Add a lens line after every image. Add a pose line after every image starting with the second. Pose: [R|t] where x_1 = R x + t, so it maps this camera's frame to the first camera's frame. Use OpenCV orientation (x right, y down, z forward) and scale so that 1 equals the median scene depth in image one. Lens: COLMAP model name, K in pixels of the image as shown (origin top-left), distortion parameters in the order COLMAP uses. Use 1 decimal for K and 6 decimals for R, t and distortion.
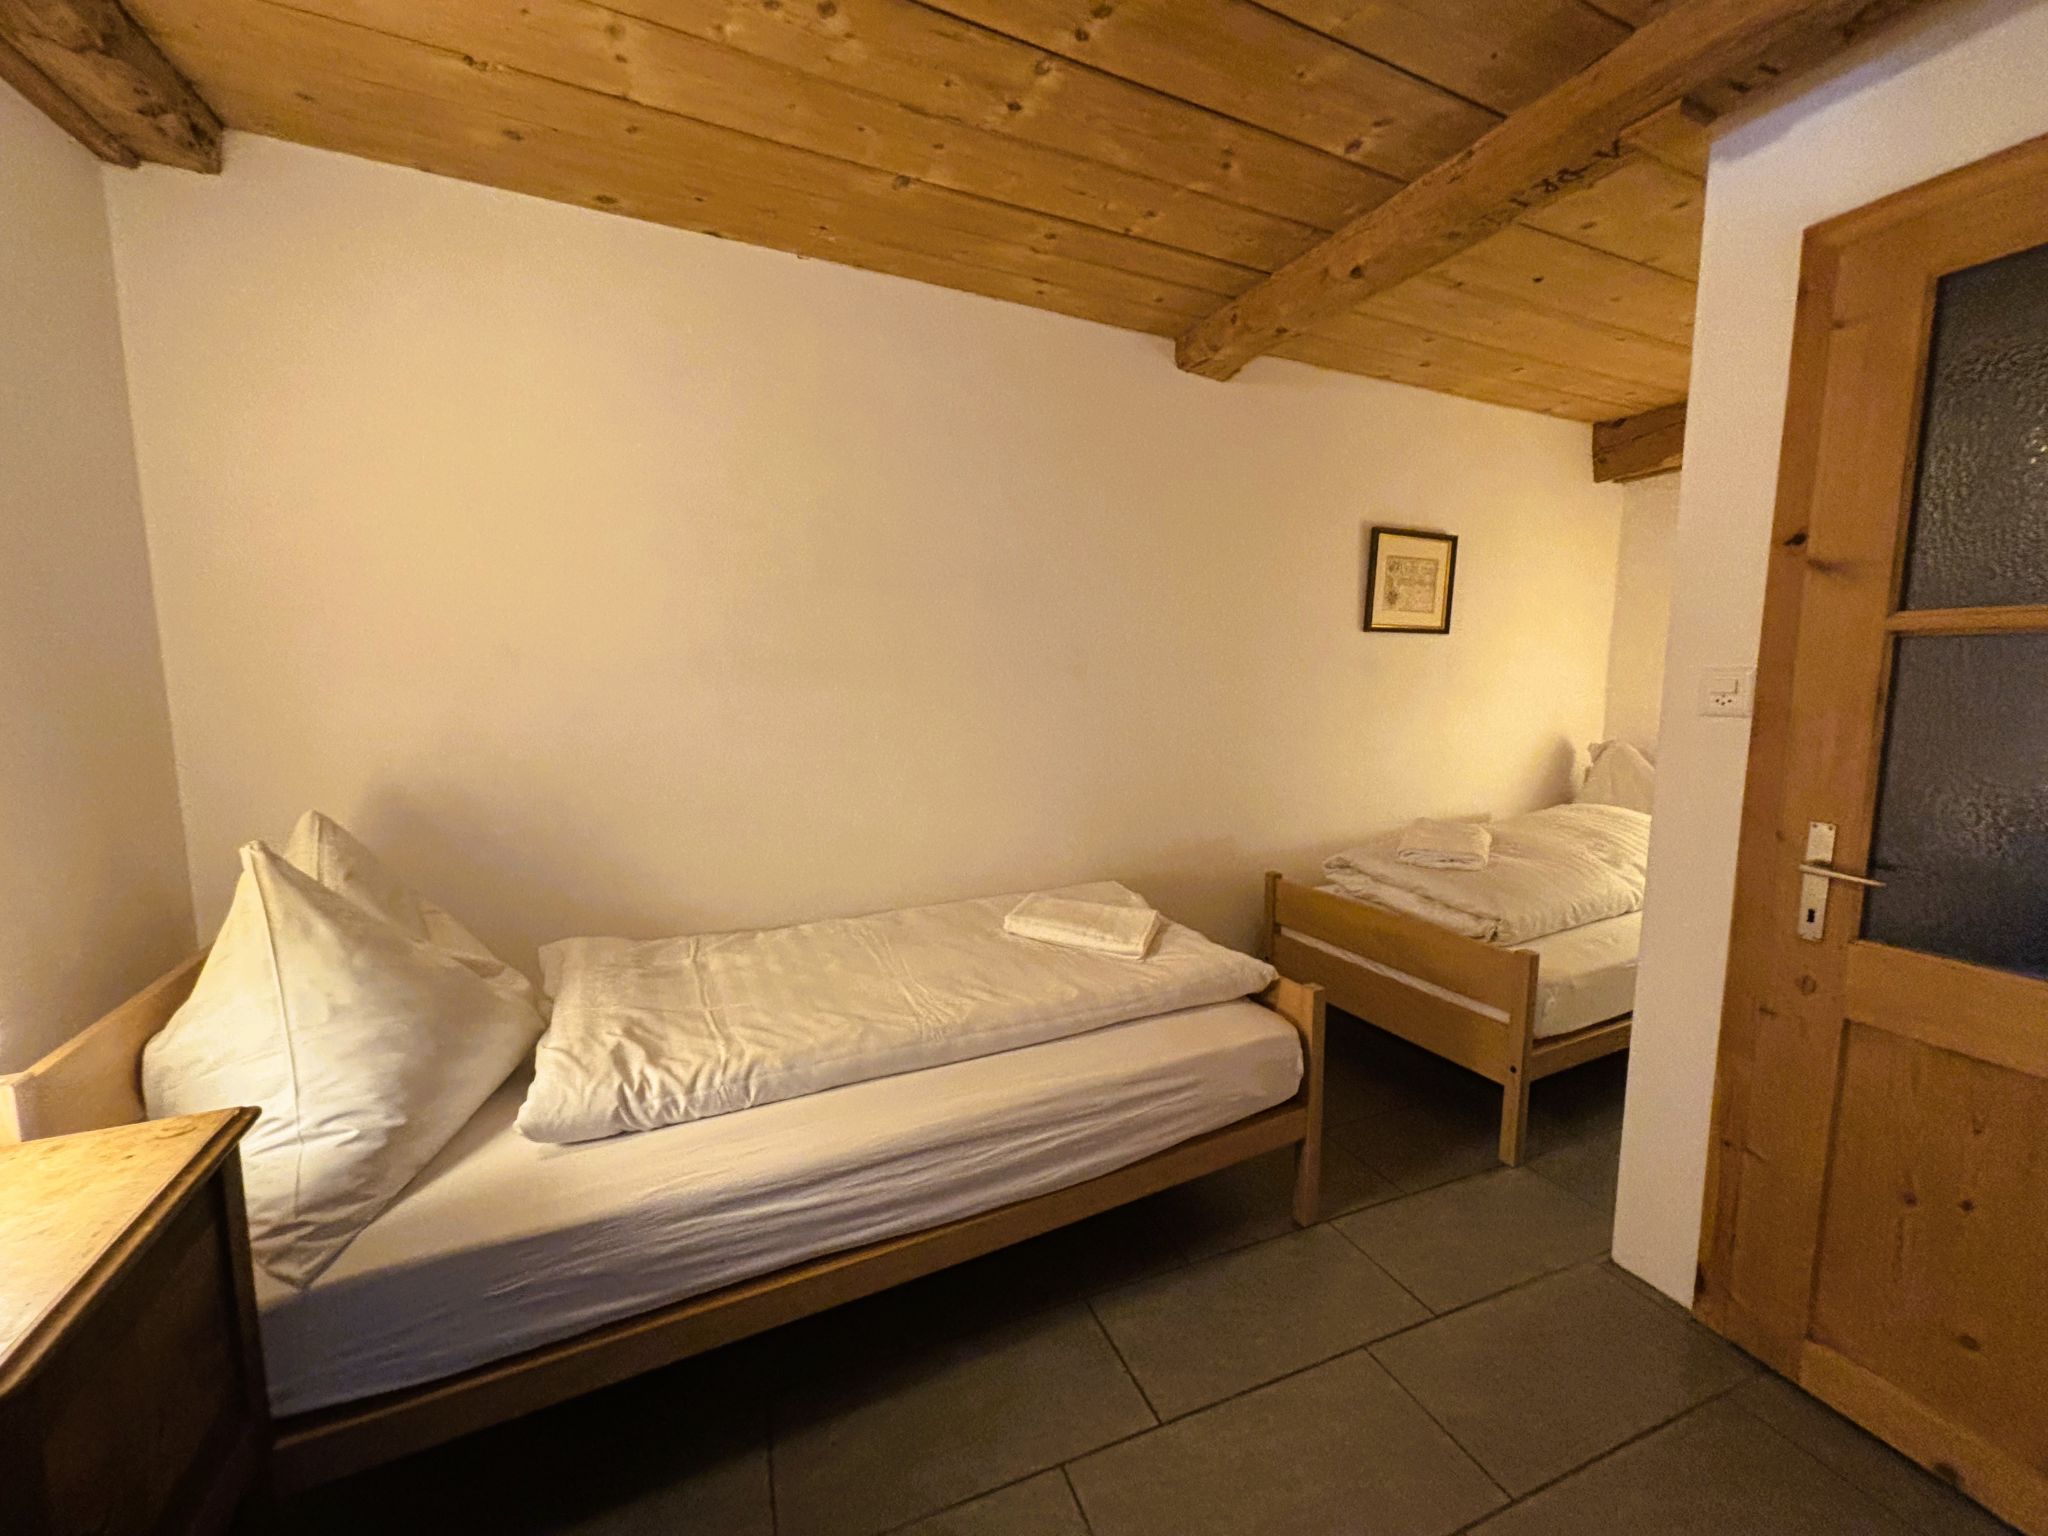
lens RADIAL K [[835.0, 0, 1024.0], [0, 835.0, 768.0], [0, 0, 1]] dist [-0.004398, -0.000009]
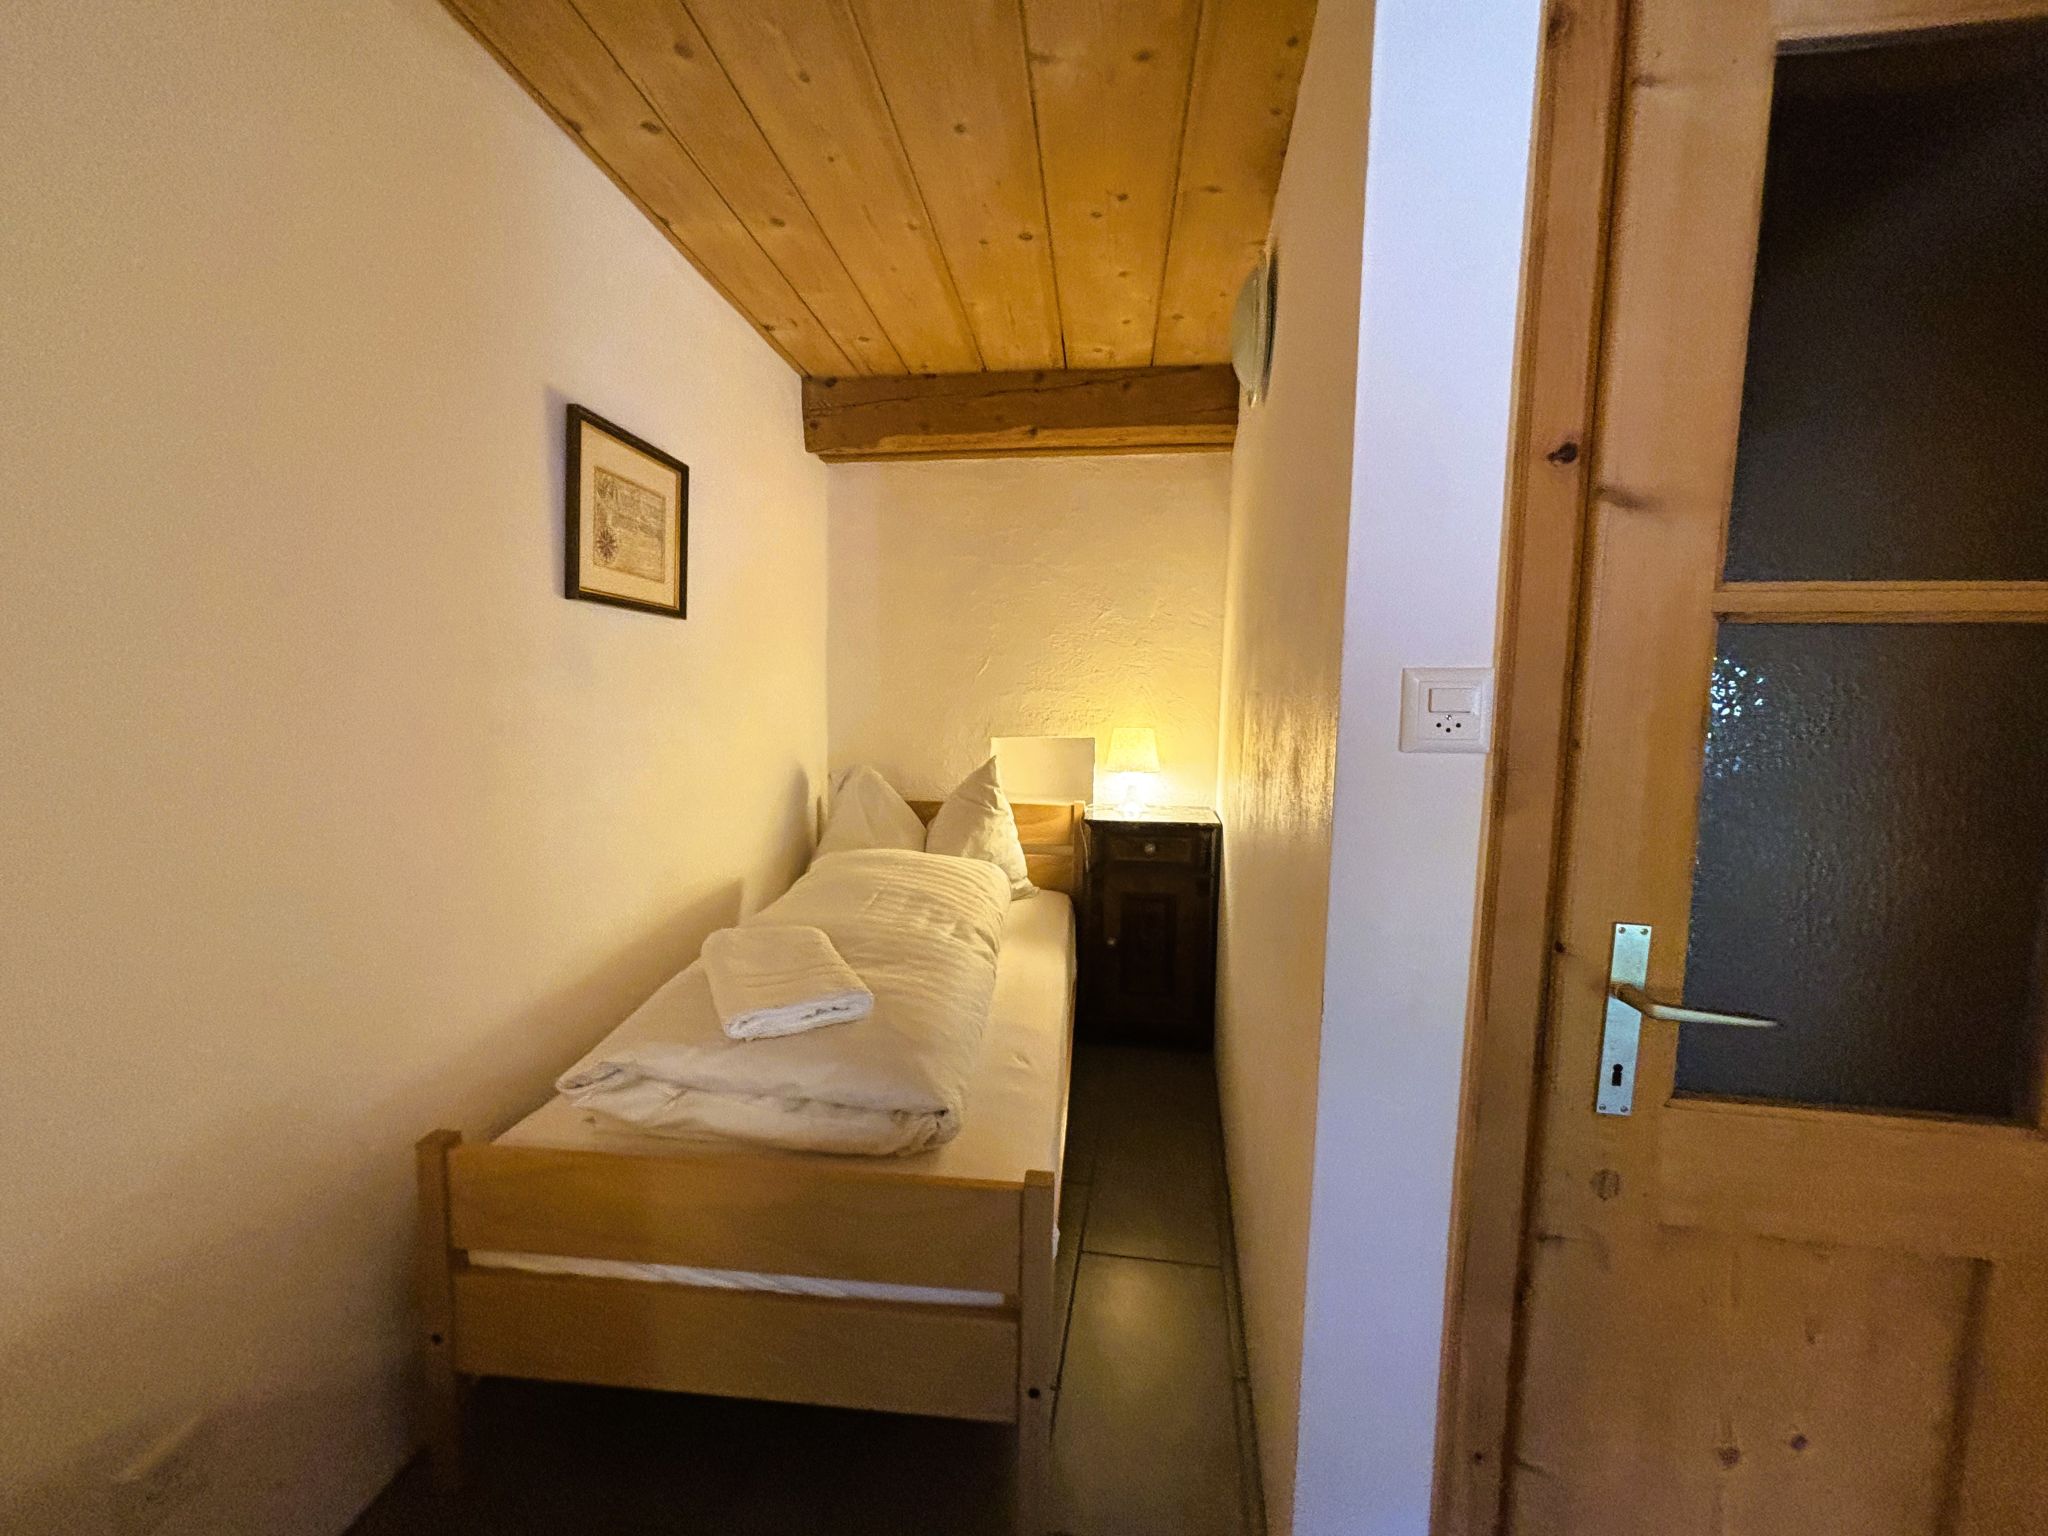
lens RADIAL K [[835.0, 0, 1024.0], [0, 835.0, 768.0], [0, 0, 1]] dist [-0.004398, -0.000009]
pose [[0.520590, -0.064598, 0.851359, 0.104537], [0.080740, 0.996390, 0.026232, -0.048225], [-0.849981, 0.055082, 0.523927, 0.508312]]
